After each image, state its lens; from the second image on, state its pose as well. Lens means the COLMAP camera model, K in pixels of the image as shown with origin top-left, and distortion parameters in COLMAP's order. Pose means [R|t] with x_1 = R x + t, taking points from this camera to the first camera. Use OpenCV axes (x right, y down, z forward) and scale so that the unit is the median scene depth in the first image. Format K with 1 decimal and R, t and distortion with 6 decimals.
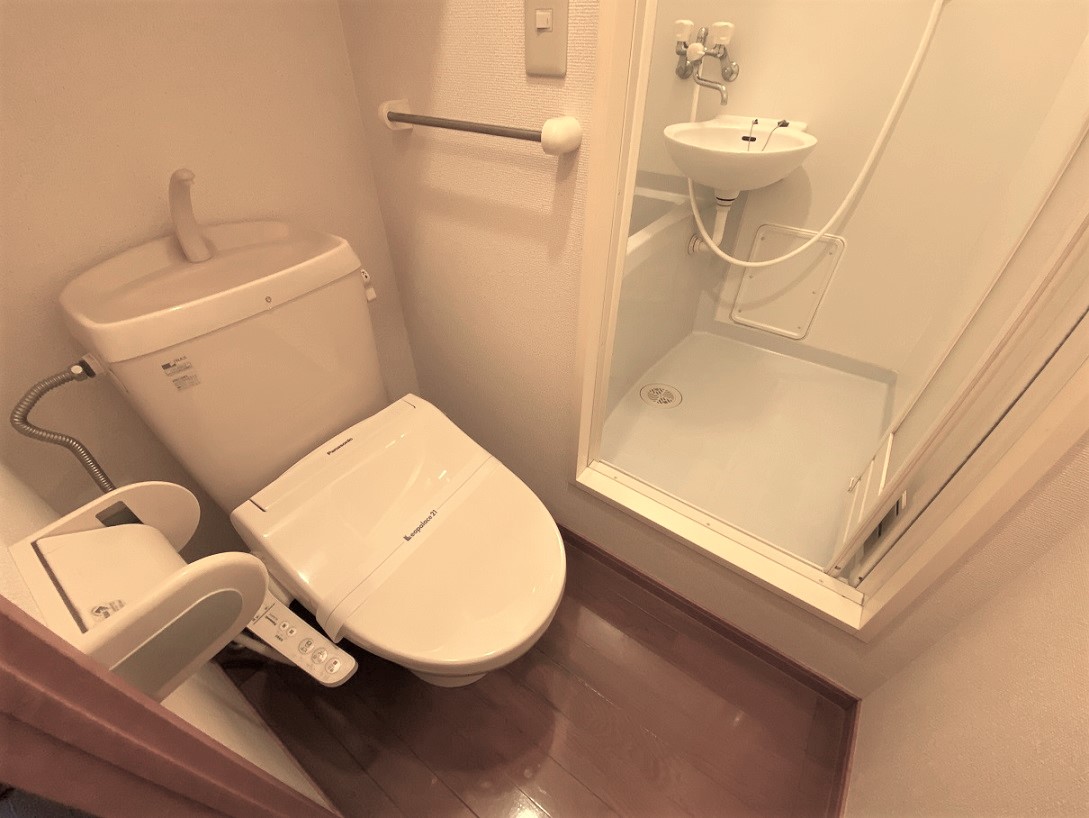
lens RADIAL K [[448.0, 0, 544.5], [0, 448.0, 409.0], [0, 0, 1]] dist [0.032556, -0.025763]
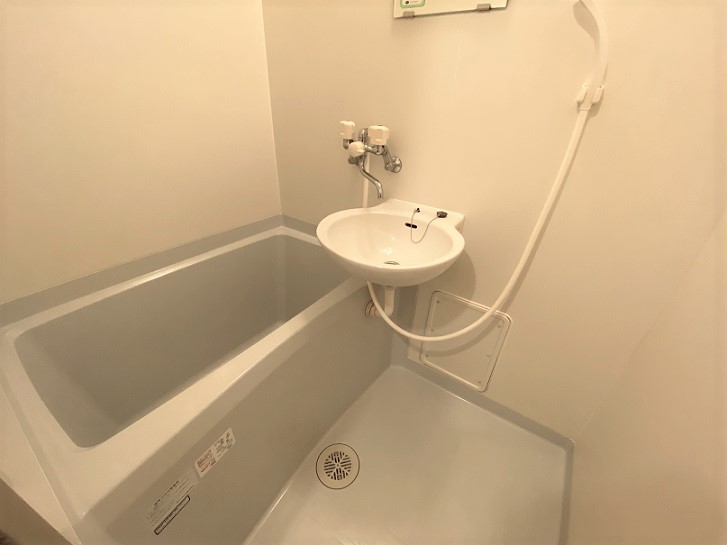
lens RADIAL K [[299.1, 0, 363.5], [0, 299.1, 272.5], [0, 0, 1]] dist [0.032556, -0.025763]
pose [[0.999152, 0.022185, 0.034684, 0.302550], [-0.016295, 0.986704, -0.161708, -0.355653], [-0.037810, 0.161006, 0.986229, 0.319984]]
